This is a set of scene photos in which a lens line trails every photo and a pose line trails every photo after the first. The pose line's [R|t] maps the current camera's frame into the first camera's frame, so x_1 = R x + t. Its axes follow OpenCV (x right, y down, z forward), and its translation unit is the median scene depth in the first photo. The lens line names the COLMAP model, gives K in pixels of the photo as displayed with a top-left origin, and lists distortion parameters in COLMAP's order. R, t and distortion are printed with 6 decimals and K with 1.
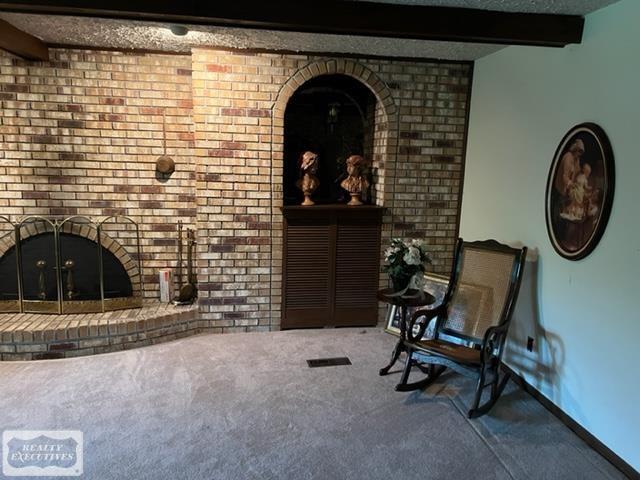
lens RADIAL K [[484.5, 0, 320.4], [0, 484.5, 246.9], [0, 0, 1]] dist [0.103975, -0.141519]
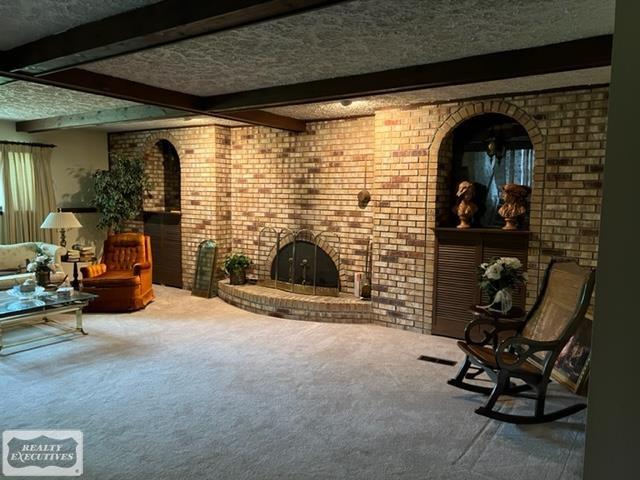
lens RADIAL K [[484.5, 0, 320.4], [0, 484.5, 246.9], [0, 0, 1]] dist [0.103975, -0.141519]
pose [[0.724893, 0.056747, -0.686520, 0.547311], [-0.119104, 0.991917, -0.043771, 0.049273], [0.678487, 0.113496, 0.725792, -0.053011]]
